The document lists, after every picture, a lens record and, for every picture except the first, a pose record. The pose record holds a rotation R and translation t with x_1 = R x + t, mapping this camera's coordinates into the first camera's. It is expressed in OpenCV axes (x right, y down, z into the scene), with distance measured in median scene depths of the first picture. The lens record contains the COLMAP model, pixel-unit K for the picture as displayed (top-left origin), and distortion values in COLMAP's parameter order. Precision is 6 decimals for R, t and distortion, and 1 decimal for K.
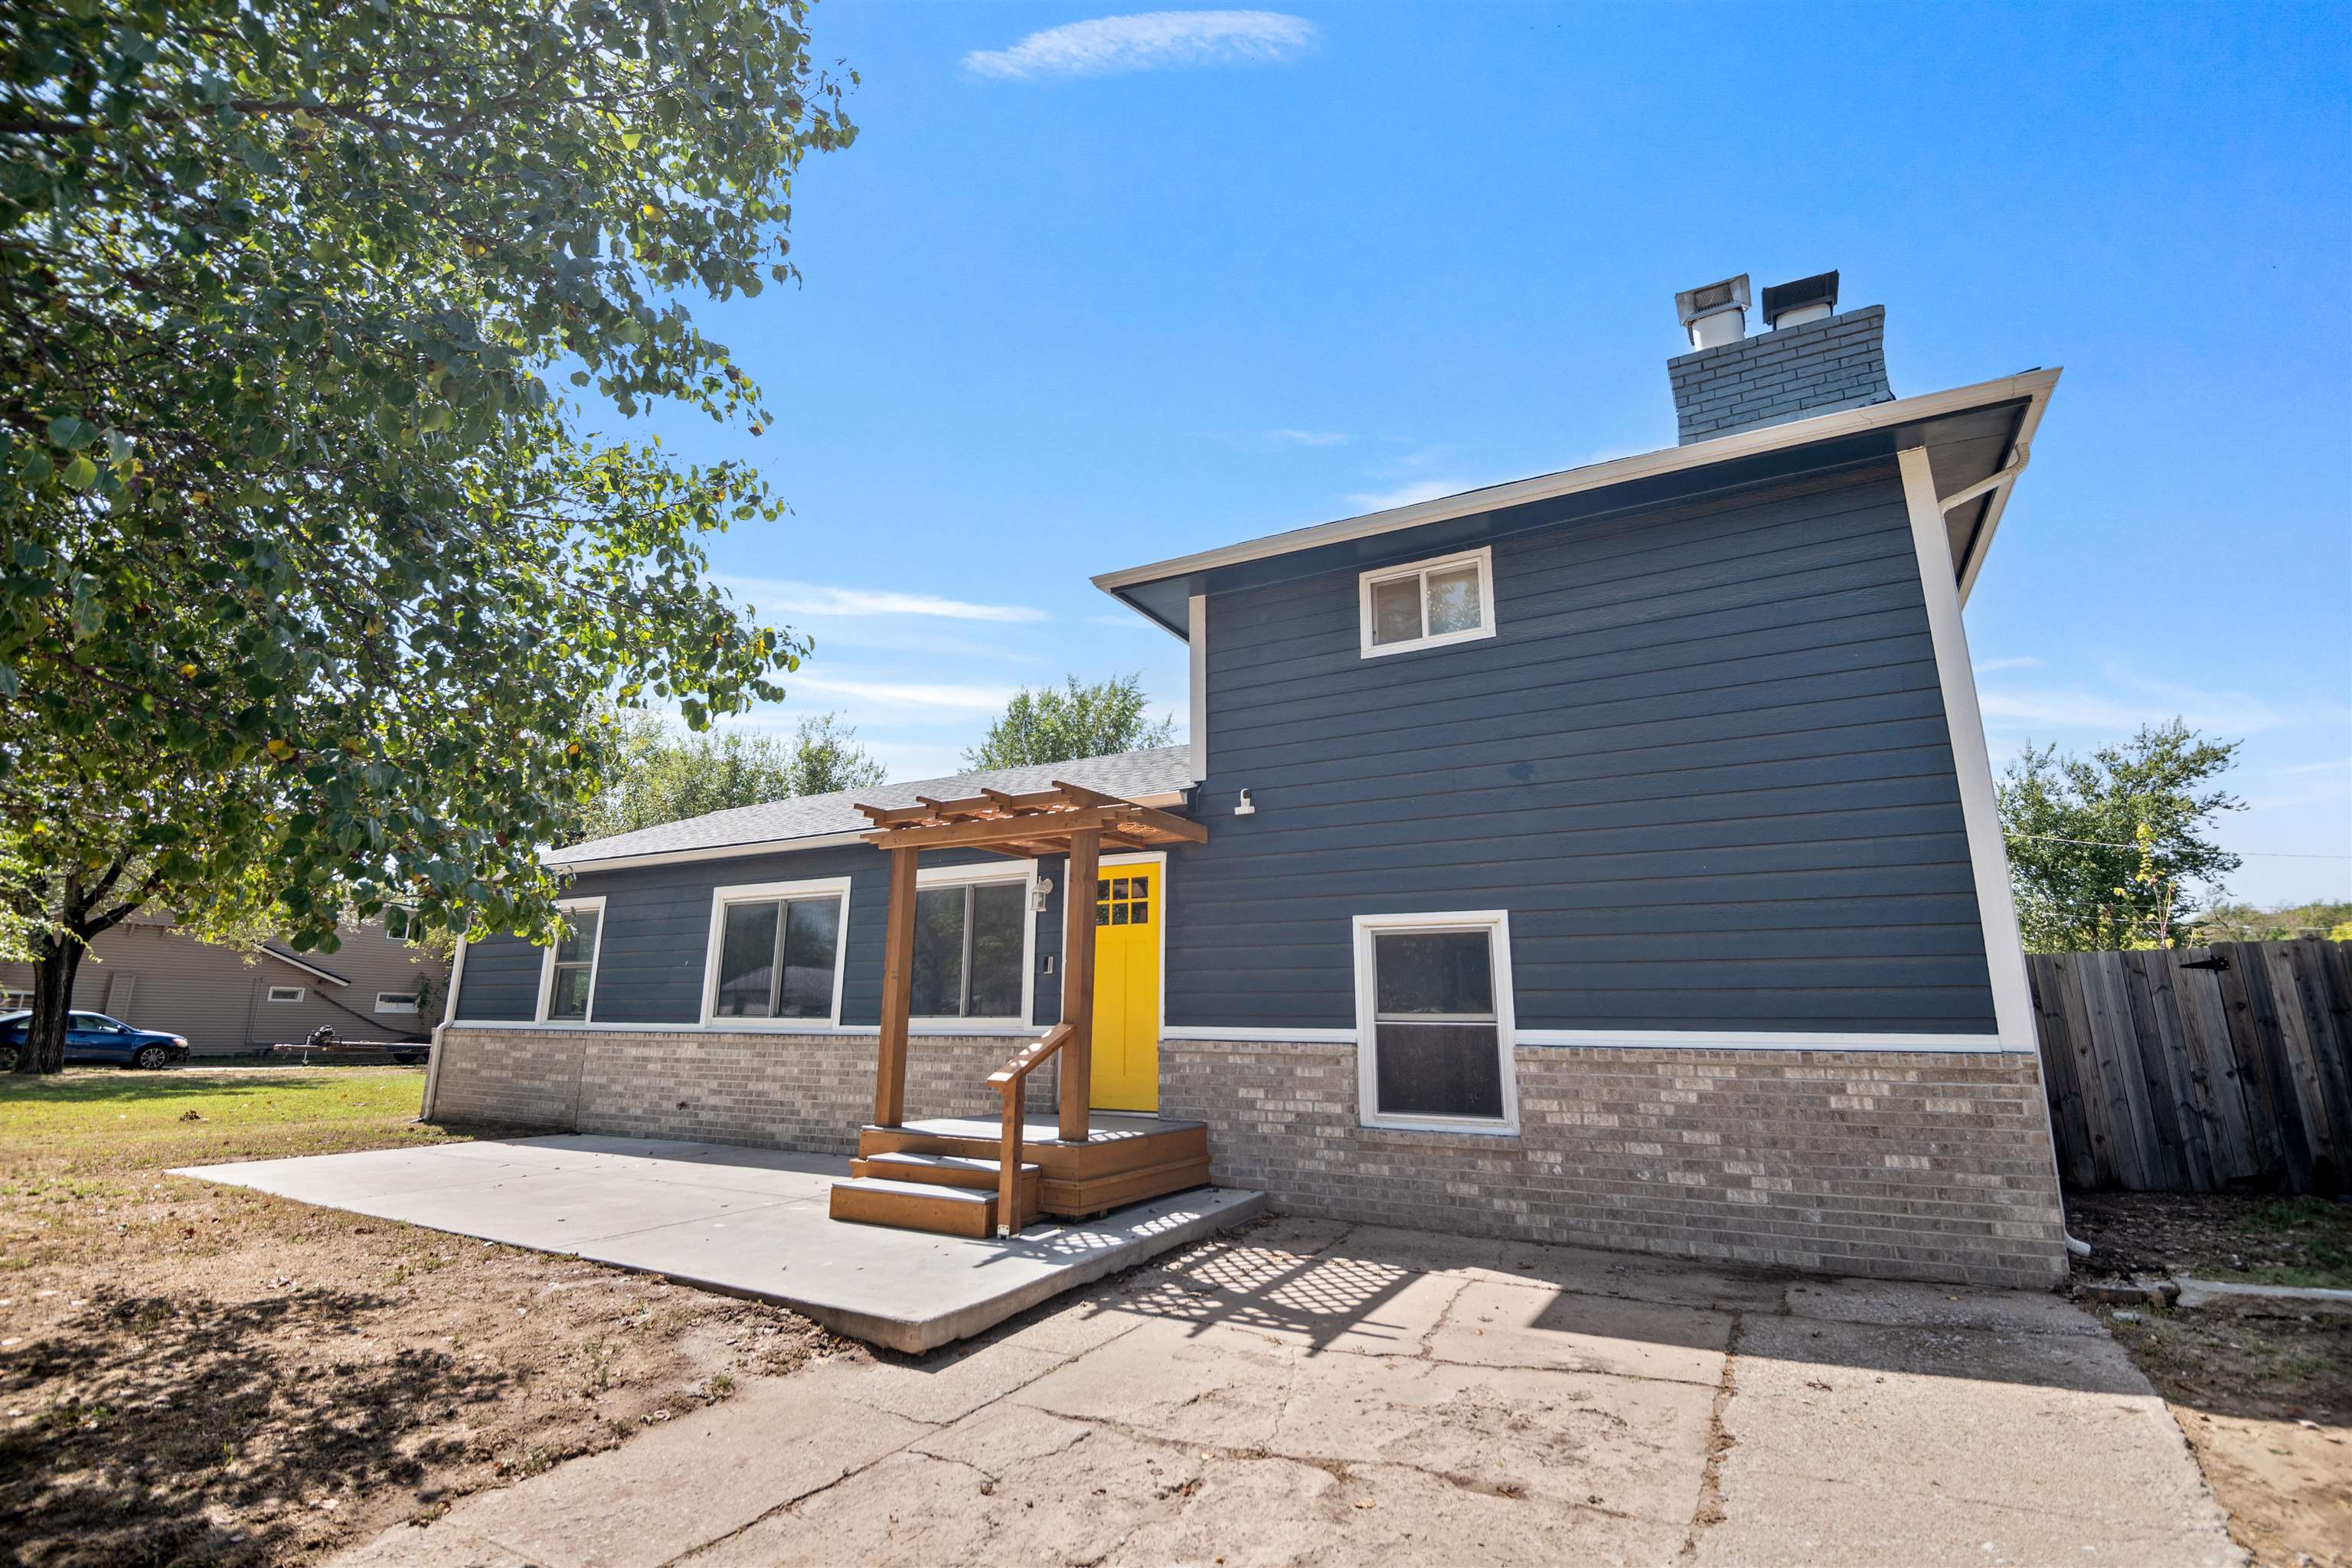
lens RADIAL K [[1021.2, 0, 1176.0], [0, 1021.2, 784.0], [0, 0, 1]] dist [-0.019508, -0.000180]
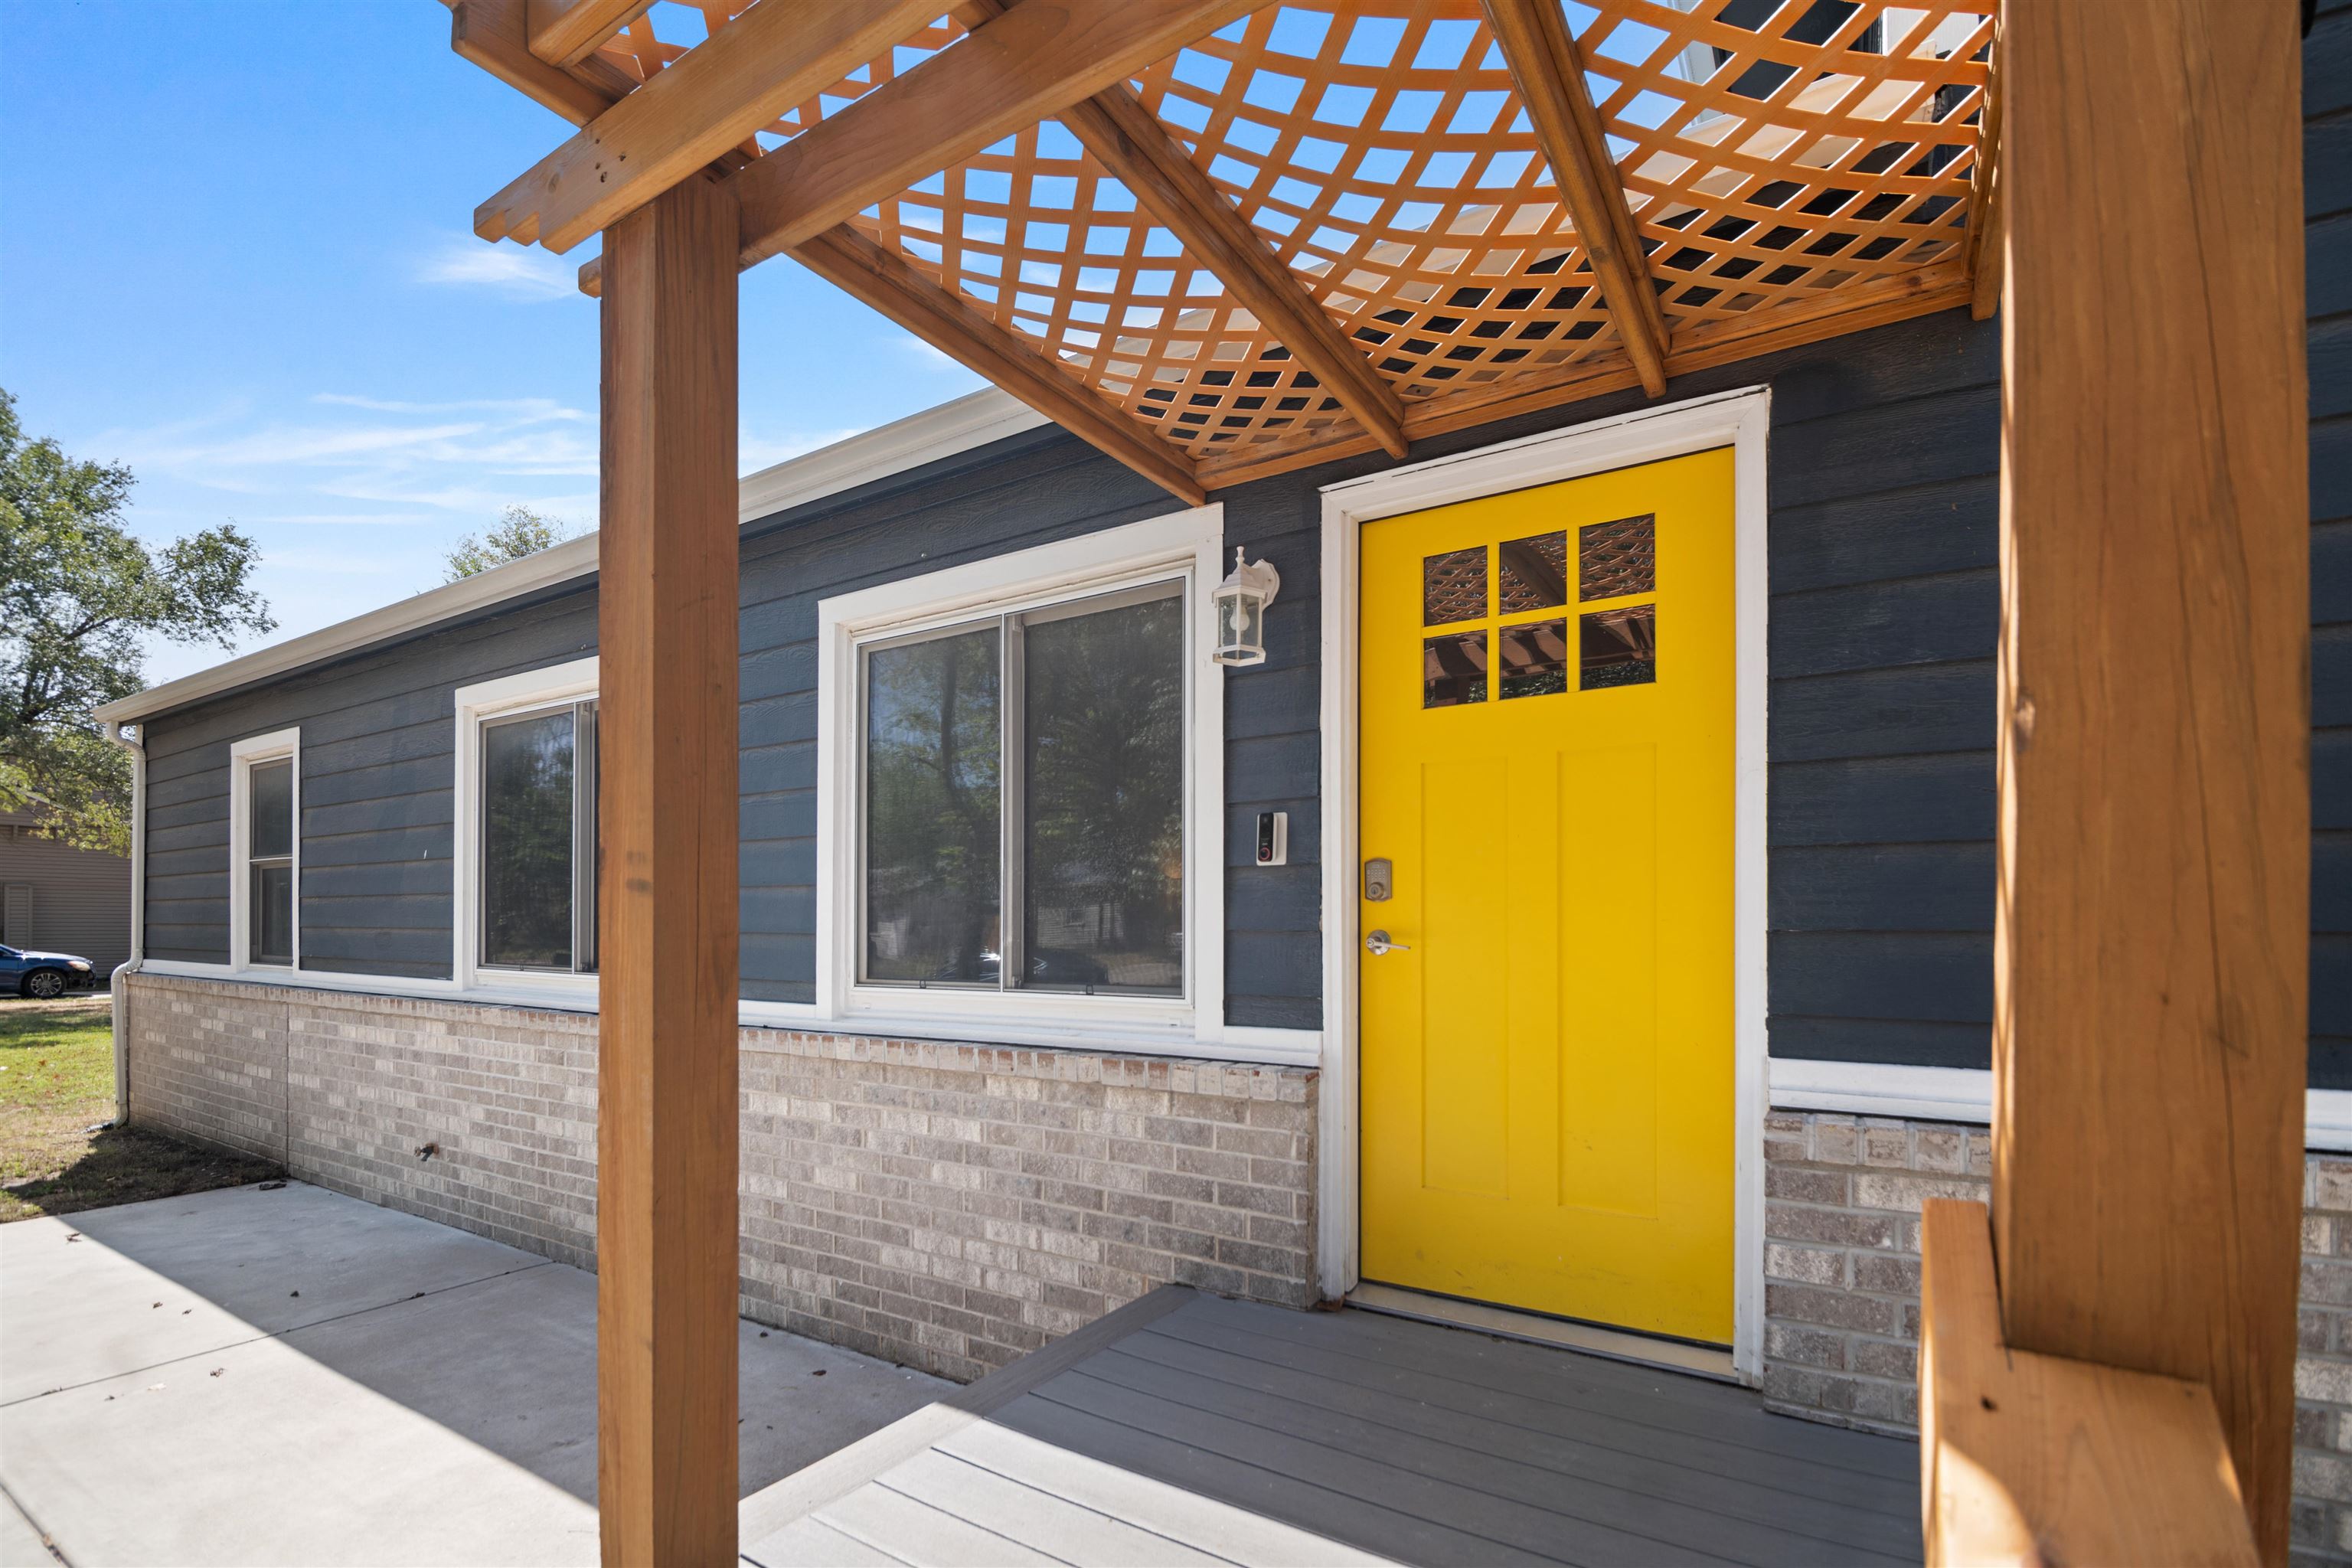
lens RADIAL K [[1058.7, 0, 1179.8], [0, 1058.7, 923.9], [0, 0, 1]] dist [-0.024254, -0.000033]
pose [[0.999061, -0.003067, -0.043220, -0.120259], [0.012903, 0.973297, 0.229188, 0.110665], [0.041363, -0.229530, 0.972422, 0.584916]]
